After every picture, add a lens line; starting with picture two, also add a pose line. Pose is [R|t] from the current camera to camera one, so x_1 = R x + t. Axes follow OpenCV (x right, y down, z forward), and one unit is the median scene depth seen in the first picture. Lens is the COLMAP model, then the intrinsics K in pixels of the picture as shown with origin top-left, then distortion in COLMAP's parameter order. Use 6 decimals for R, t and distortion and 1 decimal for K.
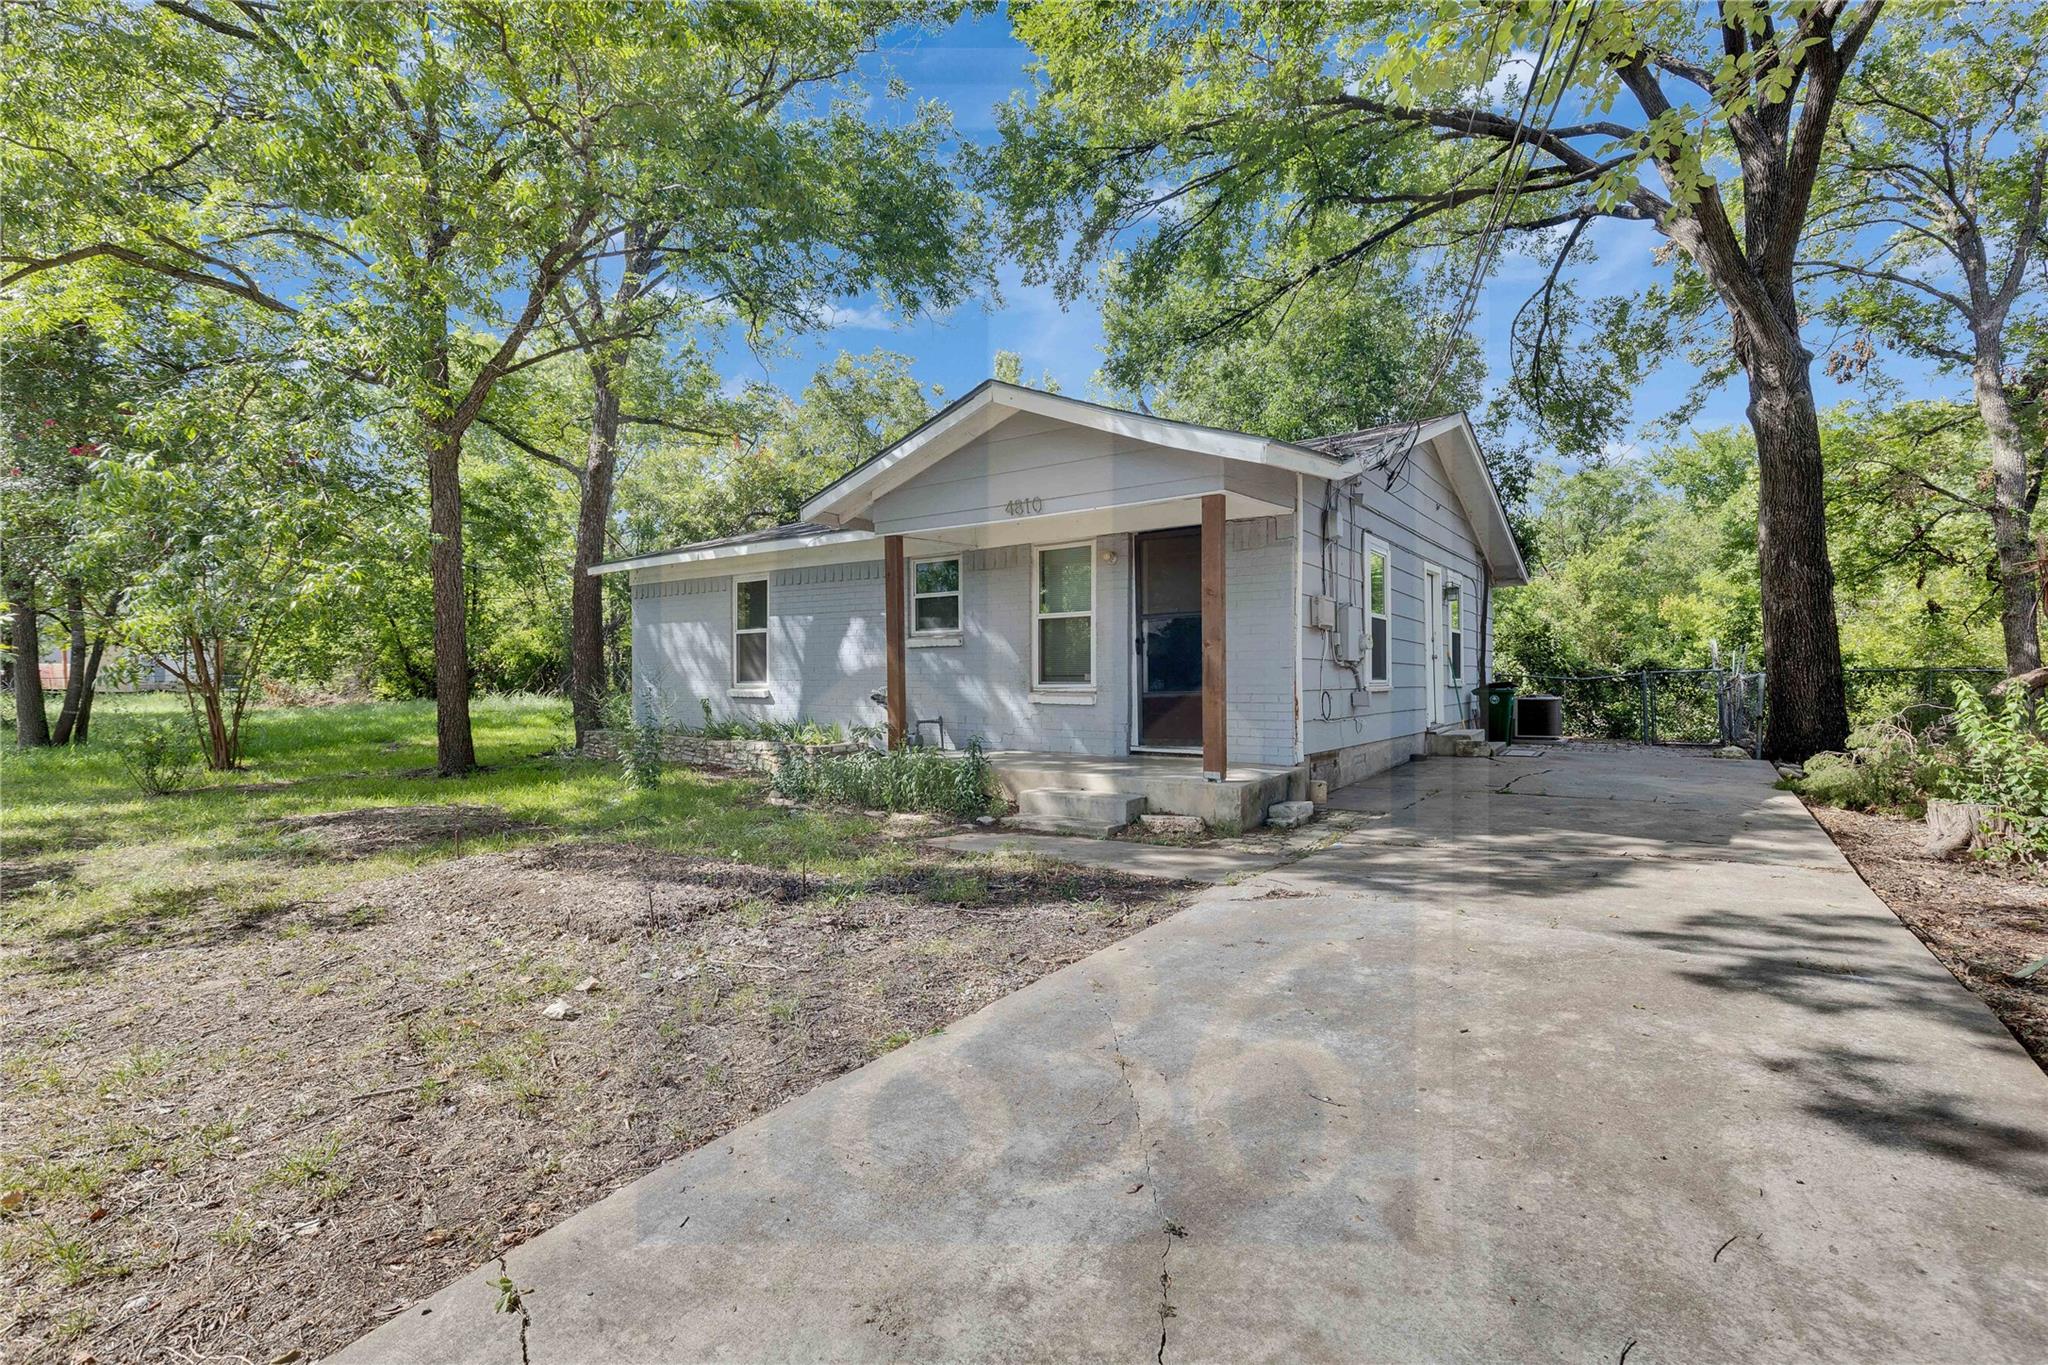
lens RADIAL K [[929.8, 0, 1024.0], [0, 929.8, 682.5], [0, 0, 1]] dist [0.004446, 0.000555]
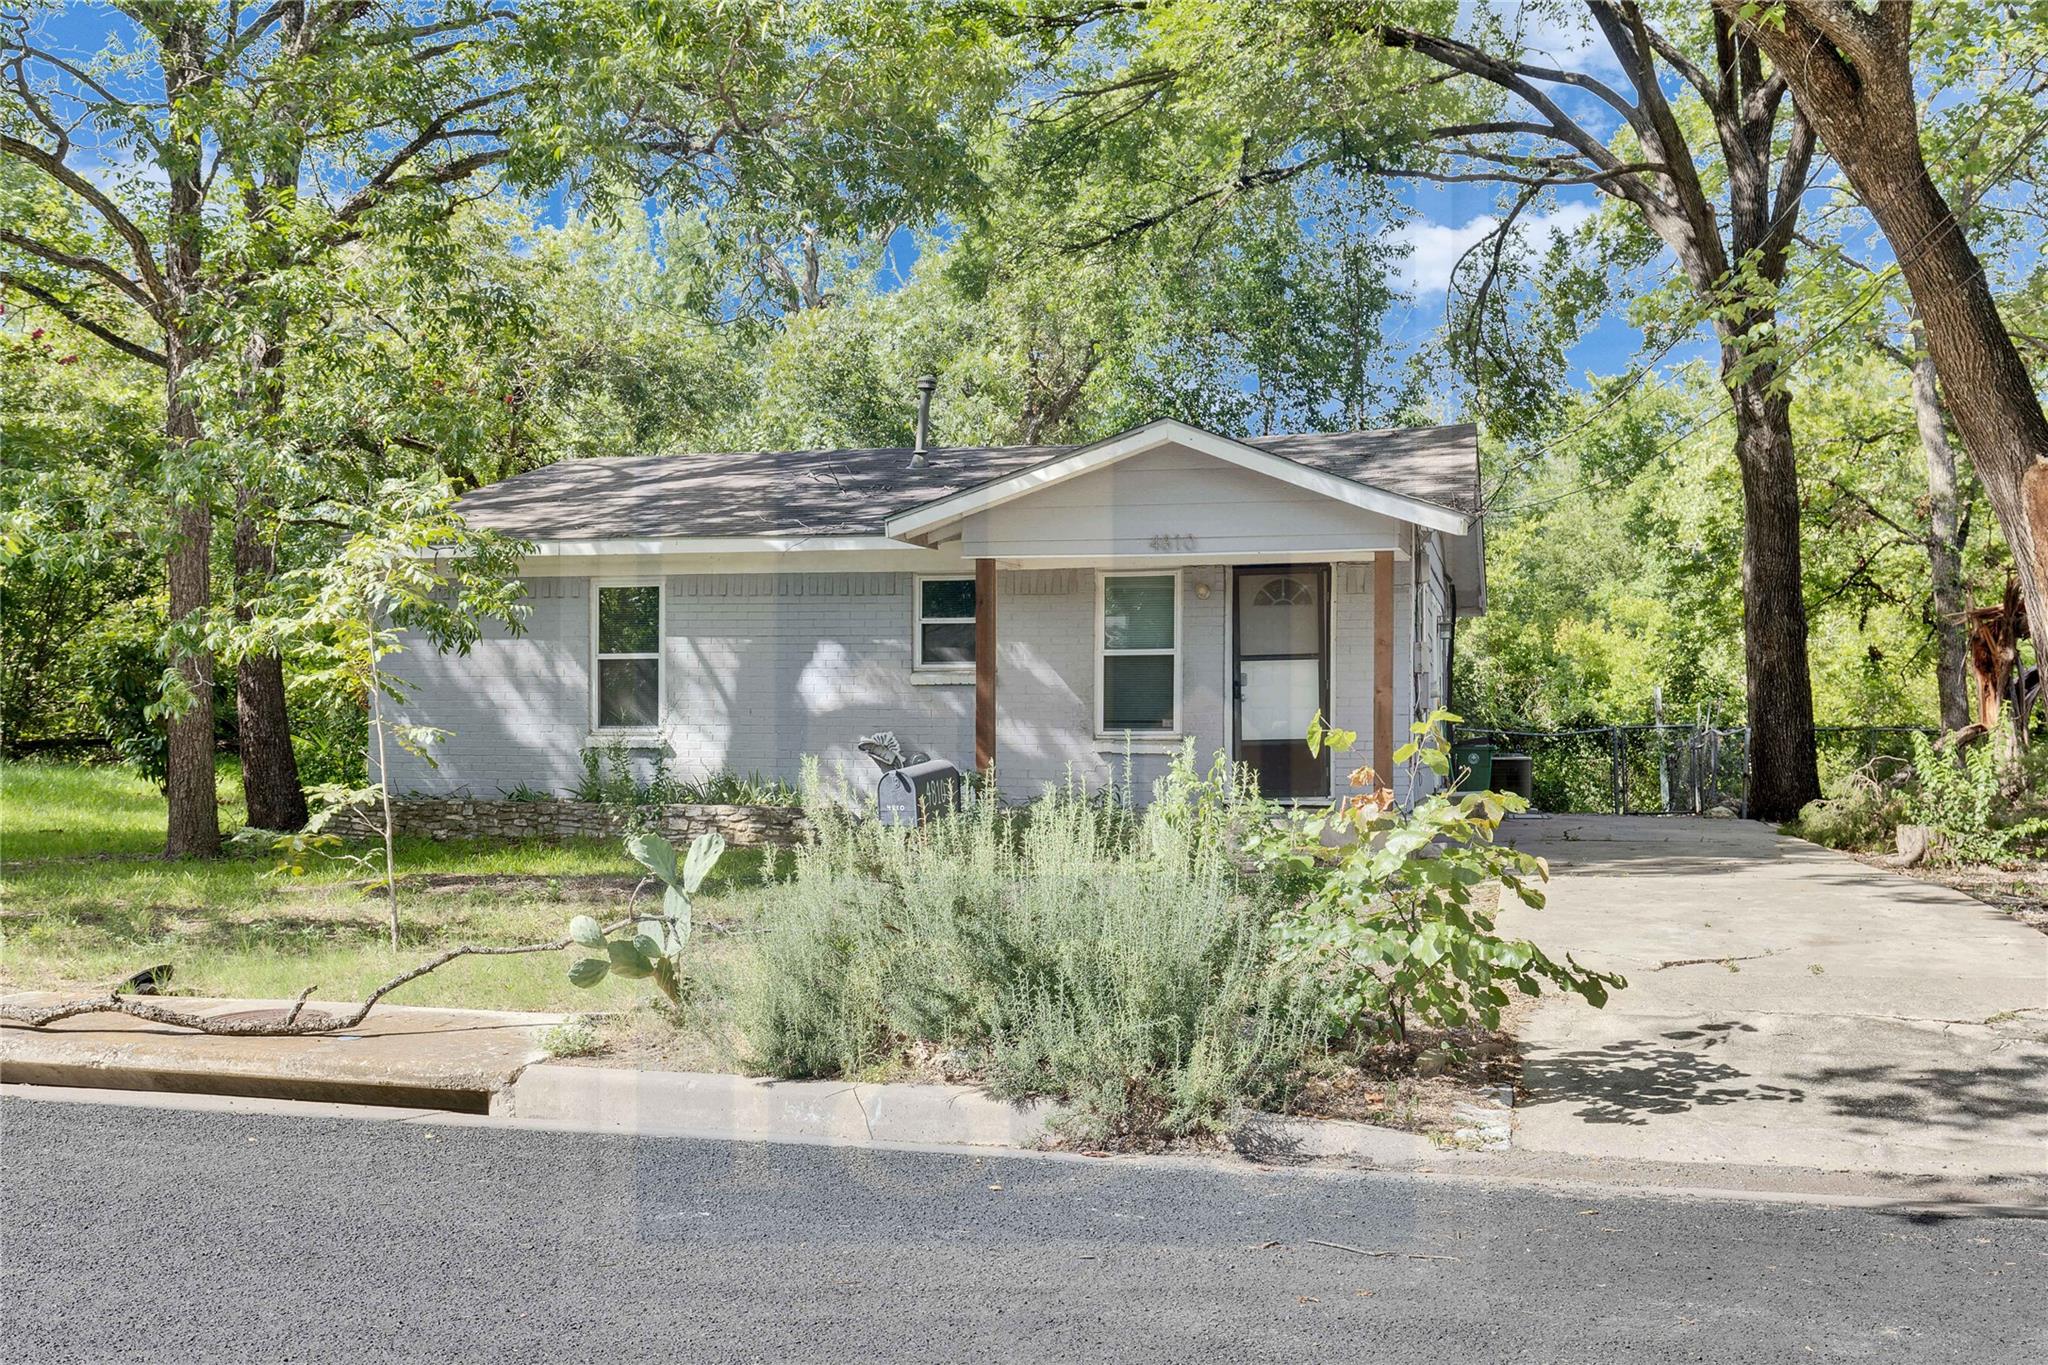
lens RADIAL K [[1966.5, 0, 1026.0], [0, 1966.5, 765.6], [0, 0, 1]] dist [0.000330, -0.001467]
pose [[0.929484, 0.002411, 0.368854, -0.497655], [-0.005063, 0.999968, 0.006223, 0.015947], [-0.368827, -0.007652, 0.929467, -0.464907]]
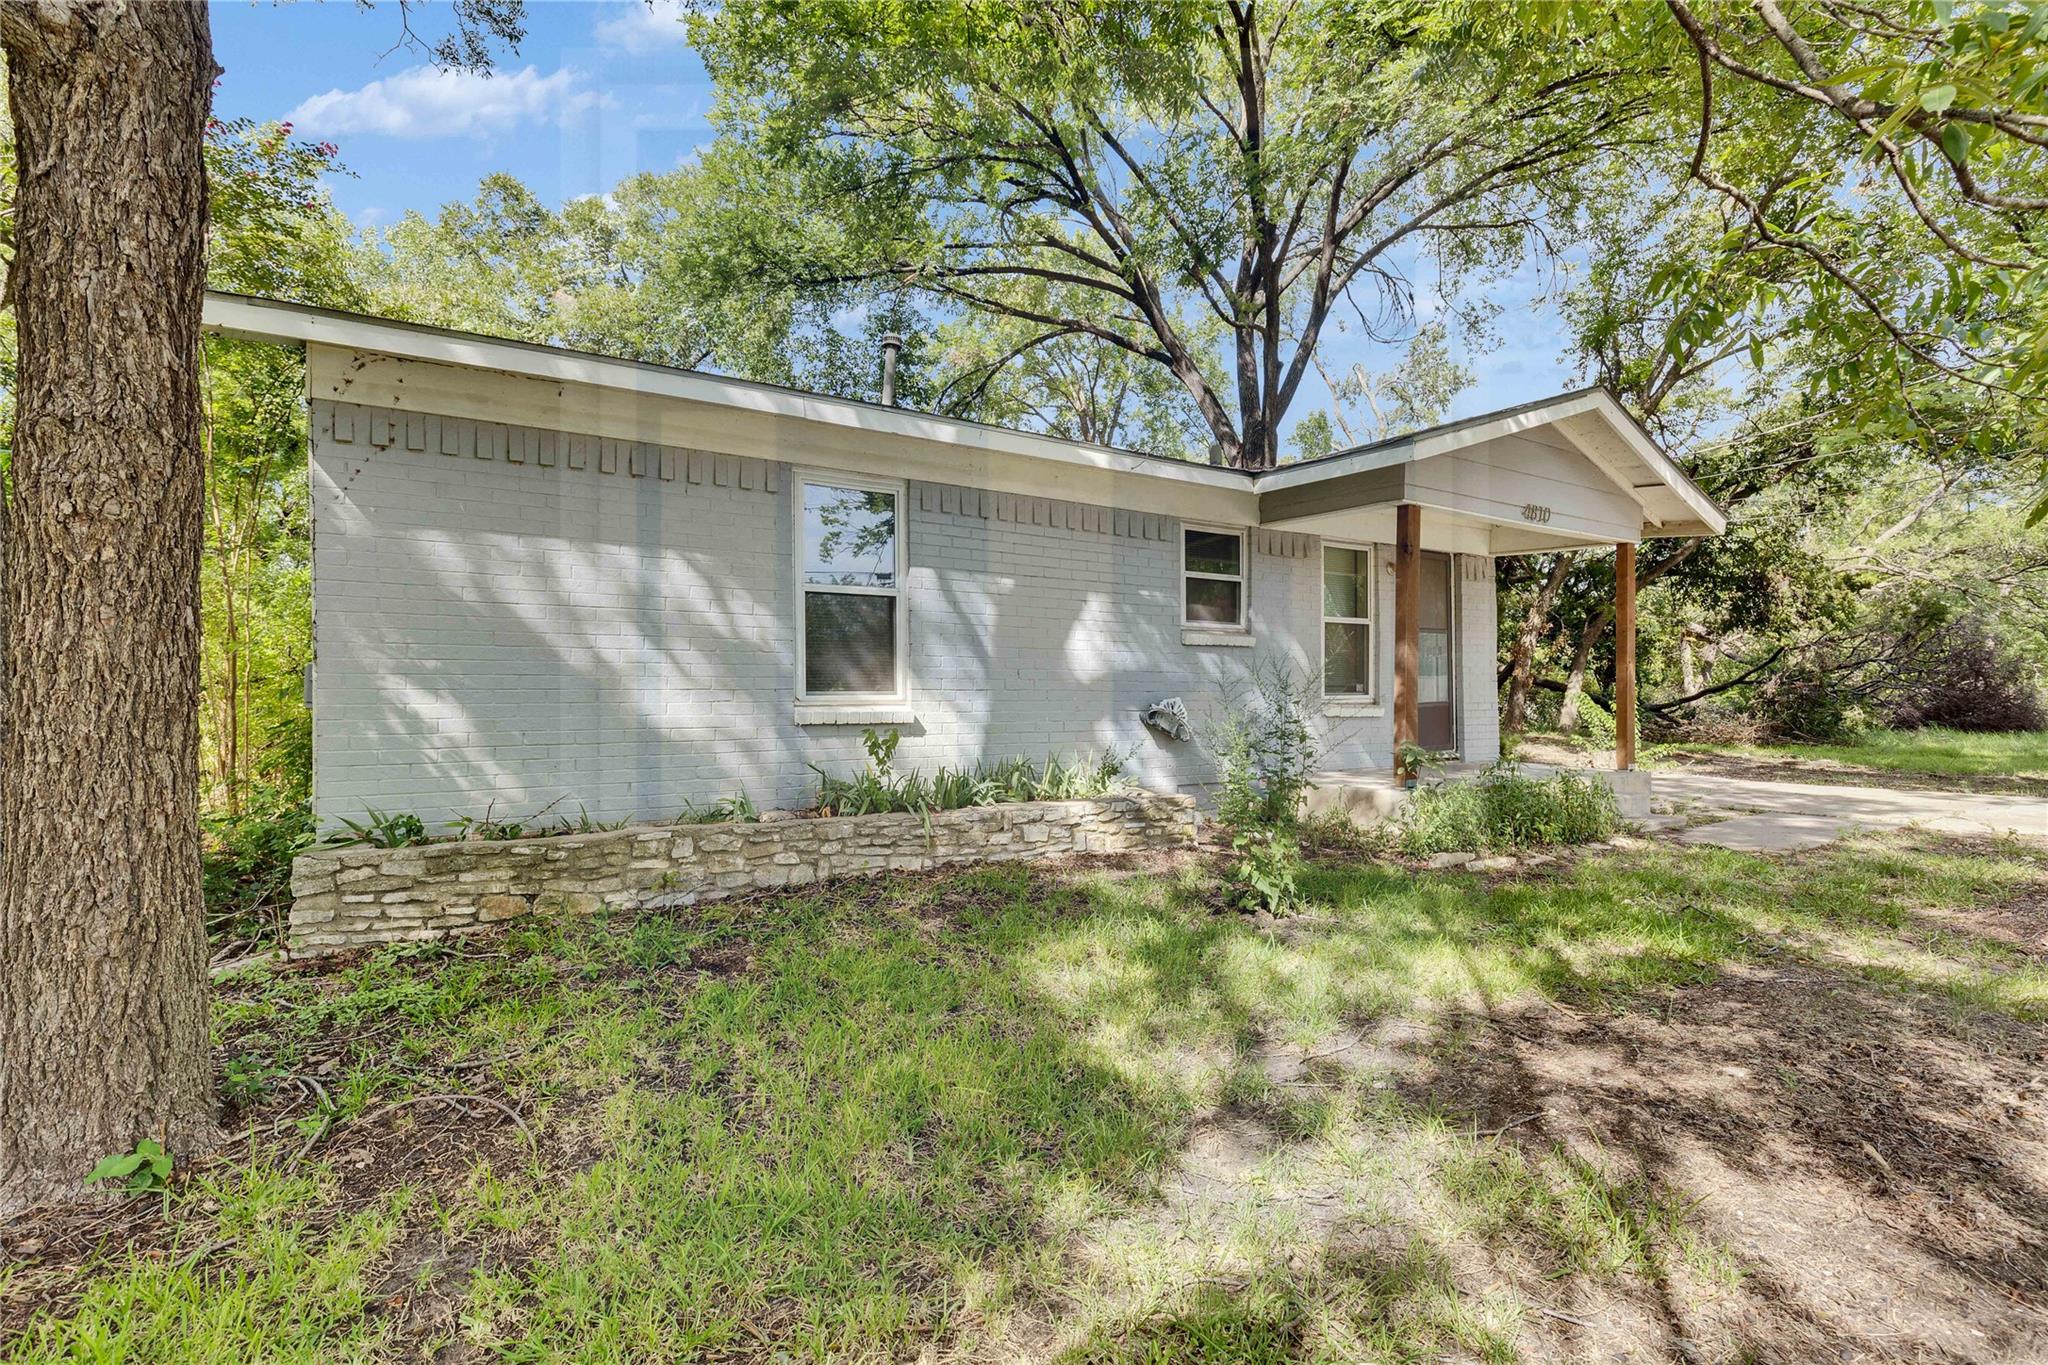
lens RADIAL K [[934.5, 0, 1021.1], [0, 934.5, 653.4], [0, 0, 1]] dist [0.002440, -0.000204]
pose [[0.361053, 0.042620, 0.931571, -0.630744], [0.003519, 0.998886, -0.047063, 0.002280], [-0.932539, 0.020270, 0.360501, 0.646643]]
